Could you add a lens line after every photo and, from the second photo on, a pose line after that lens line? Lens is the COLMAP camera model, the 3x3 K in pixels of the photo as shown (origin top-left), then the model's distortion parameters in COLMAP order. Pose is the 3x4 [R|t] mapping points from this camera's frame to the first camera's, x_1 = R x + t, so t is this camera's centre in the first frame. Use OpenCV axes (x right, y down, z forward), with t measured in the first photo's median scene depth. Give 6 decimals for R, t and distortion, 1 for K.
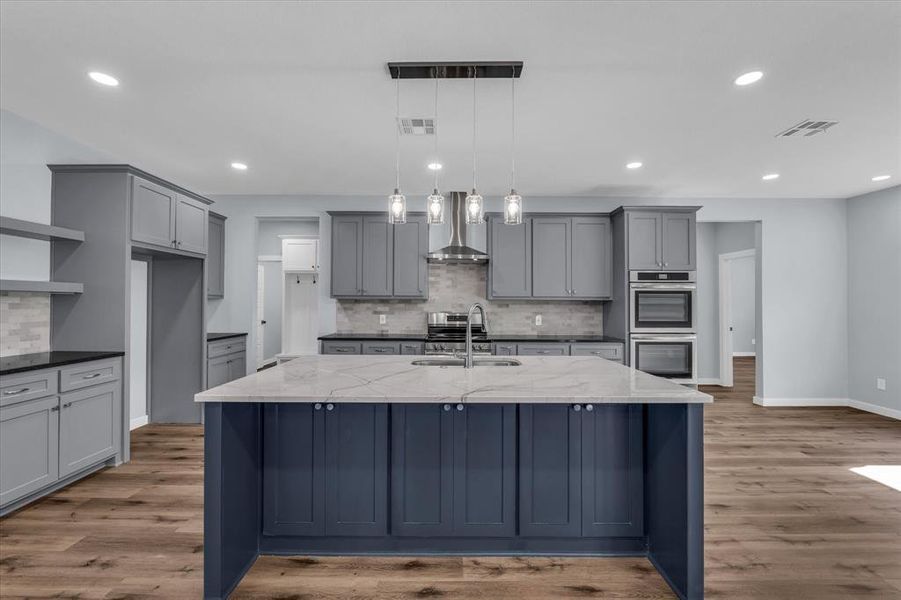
lens RADIAL K [[370.6, 0, 451.5], [0, 370.6, 297.7], [0, 0, 1]] dist [-0.004271, -0.000352]
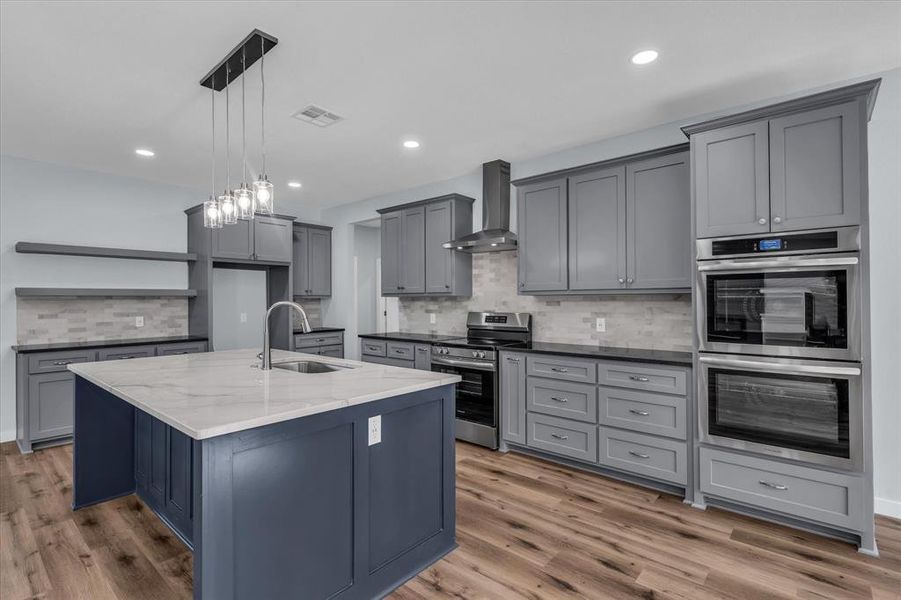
lens RADIAL K [[428.1, 0, 455.6], [0, 428.1, 302.1], [0, 0, 1]] dist [-0.001603, -0.000595]
pose [[0.760173, -0.006054, -0.649692, 0.594615], [0.018766, 0.999744, 0.012641, 0.005808], [0.649449, -0.021801, 0.760092, 0.259570]]
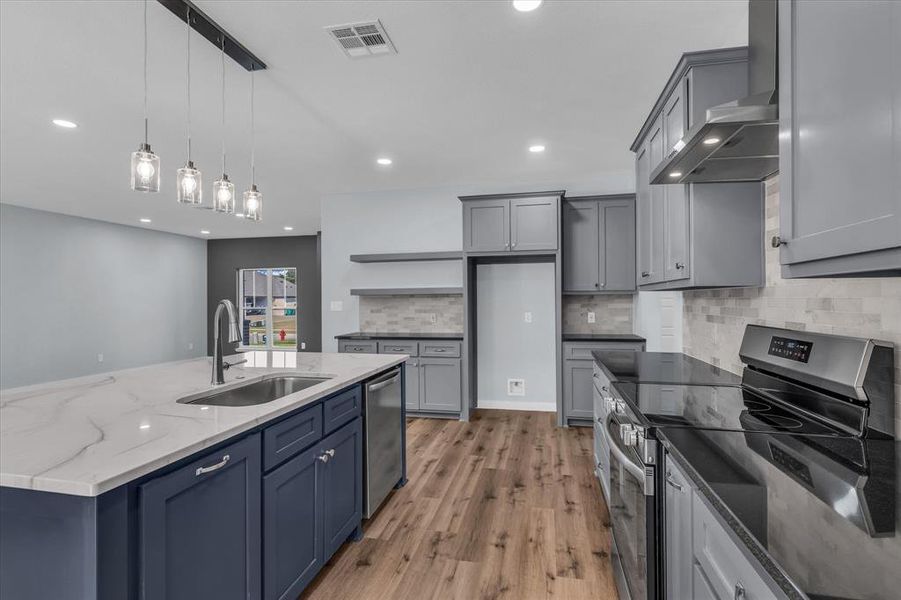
lens RADIAL K [[428.1, 0, 455.6], [0, 428.1, 302.1], [0, 0, 1]] dist [-0.001603, -0.000595]
pose [[-0.207226, -0.000025, -0.978293, 0.425832], [0.021354, 0.999762, -0.004549, 0.017196], [0.978060, -0.021833, -0.207177, 0.879190]]
